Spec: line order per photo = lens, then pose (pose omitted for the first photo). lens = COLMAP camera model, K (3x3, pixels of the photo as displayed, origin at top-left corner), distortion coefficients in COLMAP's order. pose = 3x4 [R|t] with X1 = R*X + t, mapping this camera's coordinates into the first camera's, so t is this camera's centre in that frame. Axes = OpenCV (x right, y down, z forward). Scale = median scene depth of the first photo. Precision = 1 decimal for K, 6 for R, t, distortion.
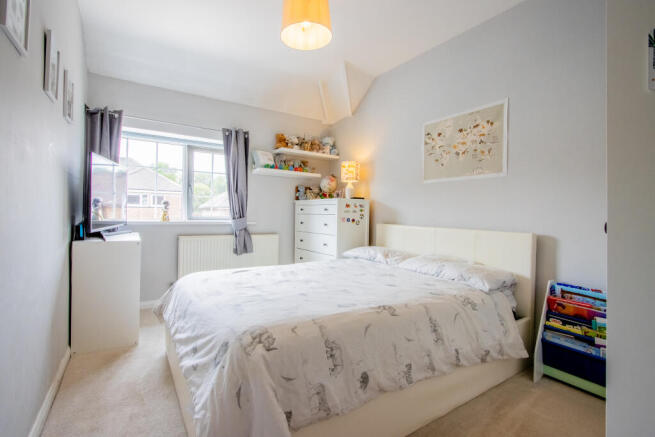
lens RADIAL K [[301.5, 0, 324.1], [0, 301.5, 217.6], [0, 0, 1]] dist [-0.018305, 0.003196]
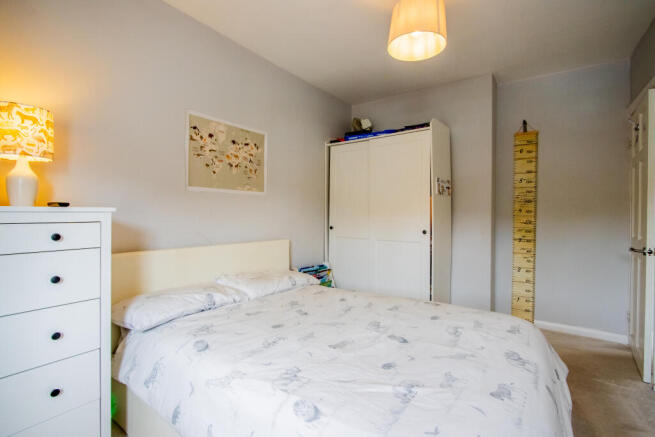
lens RADIAL K [[301.5, 0, 323.0], [0, 301.5, 213.0], [0, 0, 1]] dist [-0.018305, 0.003196]
pose [[-0.355679, -0.005057, 0.934595, -0.546805], [0.015307, 0.999820, 0.011236, -0.068033], [-0.934483, 0.018303, -0.355537, 1.069130]]
